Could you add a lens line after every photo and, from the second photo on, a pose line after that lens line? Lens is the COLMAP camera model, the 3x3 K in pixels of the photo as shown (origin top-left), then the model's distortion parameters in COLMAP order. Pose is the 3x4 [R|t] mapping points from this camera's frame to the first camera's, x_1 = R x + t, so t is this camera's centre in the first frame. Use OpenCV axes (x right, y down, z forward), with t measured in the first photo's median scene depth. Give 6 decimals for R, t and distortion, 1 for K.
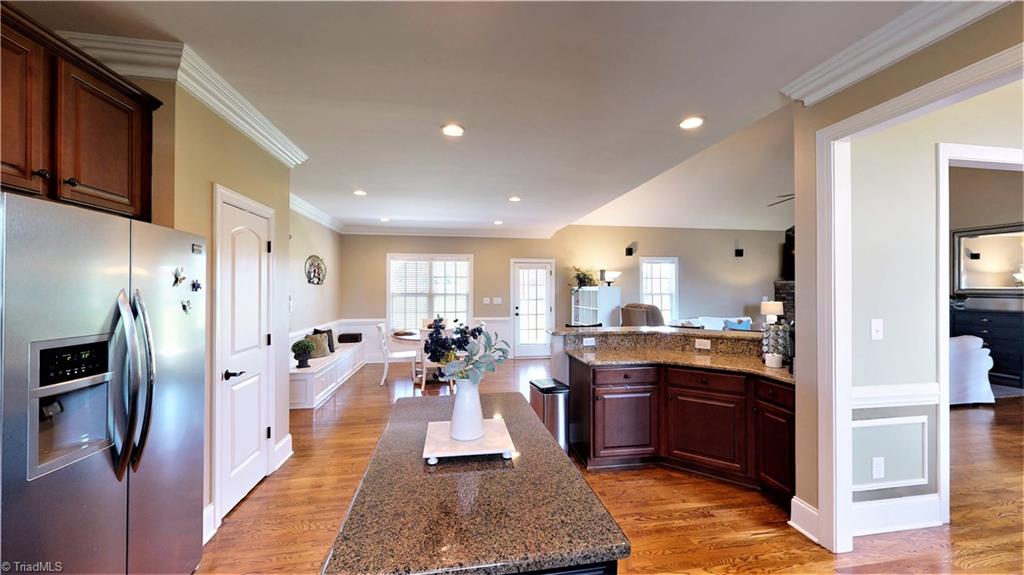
lens RADIAL K [[374.8, 0, 512.0], [0, 374.8, 287.5], [0, 0, 1]] dist [-0.001203, -0.000238]
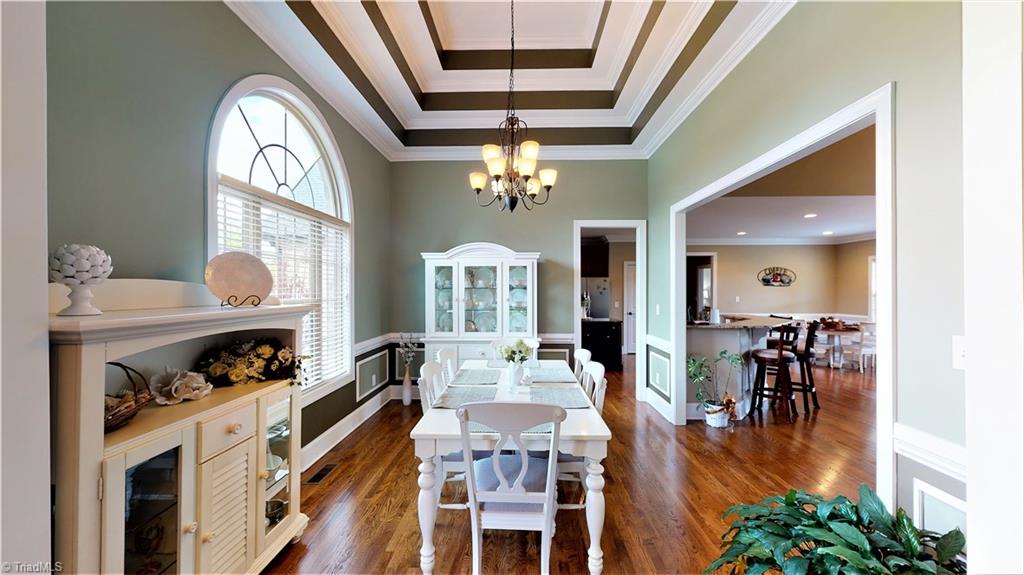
lens RADIAL K [[374.8, 0, 512.0], [0, 374.8, 287.5], [0, 0, 1]] dist [-0.001203, -0.000238]
pose [[-0.189285, -0.006027, -0.981904, 2.074808], [0.004903, 0.999963, -0.007083, 0.004160], [0.981910, -0.006155, -0.189248, 0.410397]]
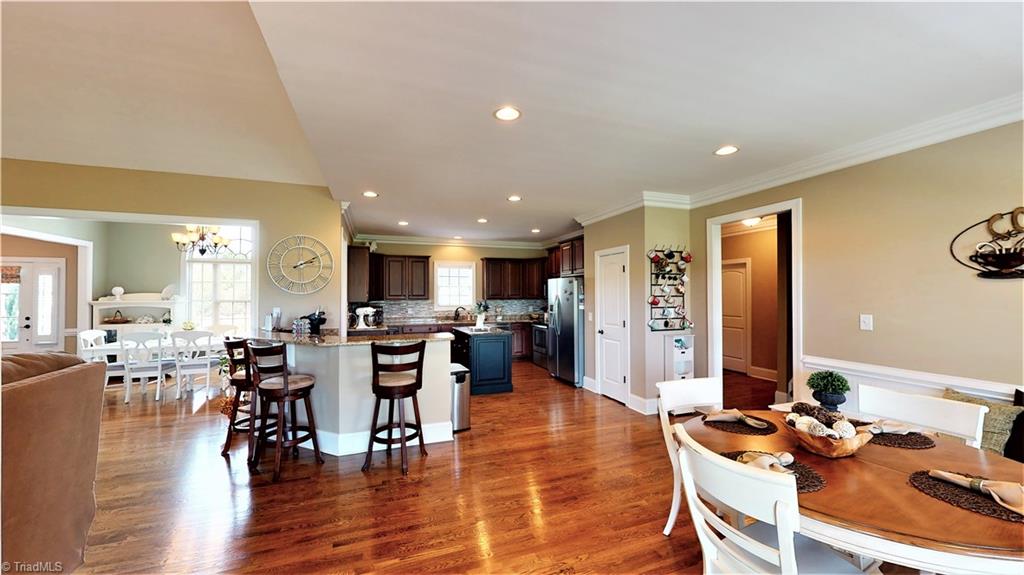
lens RADIAL K [[374.8, 0, 512.0], [0, 374.8, 287.5], [0, 0, 1]] dist [-0.001203, -0.000238]
pose [[-0.981633, -0.001198, -0.190776, 0.141881], [0.003794, 0.999660, -0.025800, 0.014547], [0.190742, -0.026050, -0.981294, 2.219492]]
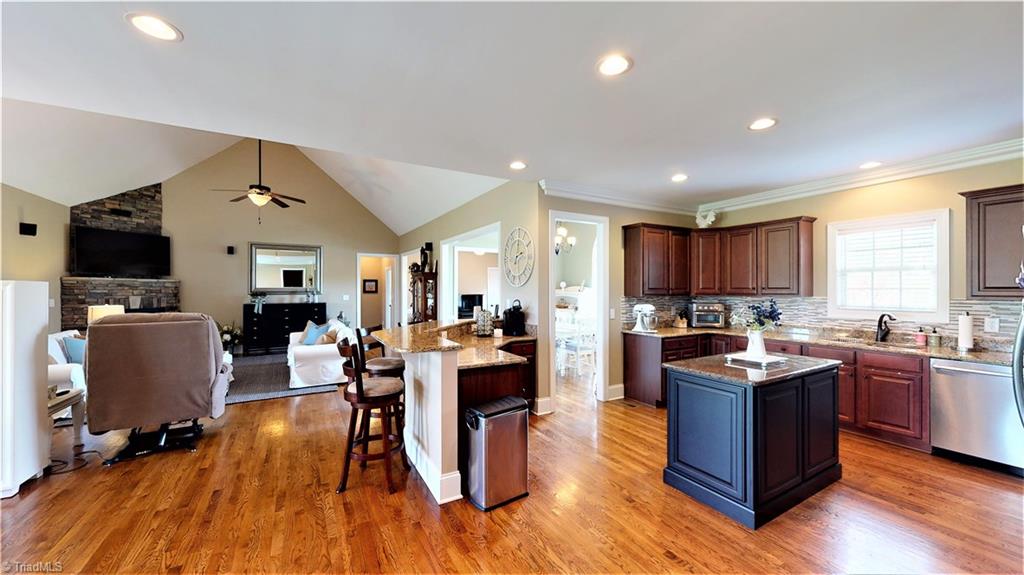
lens RADIAL K [[374.8, 0, 512.0], [0, 374.8, 287.5], [0, 0, 1]] dist [-0.001203, -0.000238]
pose [[-0.349450, 0.004969, 0.936942, -0.646233], [-0.004119, 0.999968, -0.006840, 0.012518], [-0.936946, -0.006249, -0.349418, 1.211236]]
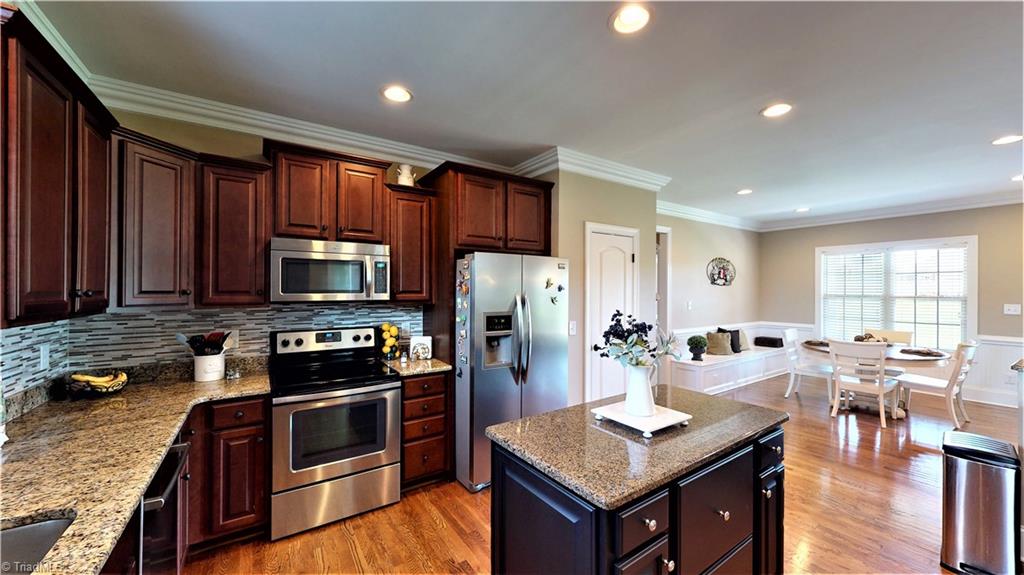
lens RADIAL K [[374.8, 0, 512.0], [0, 374.8, 287.5], [0, 0, 1]] dist [-0.001203, -0.000238]
pose [[0.419065, -0.004228, -0.907947, 0.322211], [0.003206, 0.999990, -0.003177, -0.001833], [0.907951, -0.001580, 0.419074, 0.051582]]
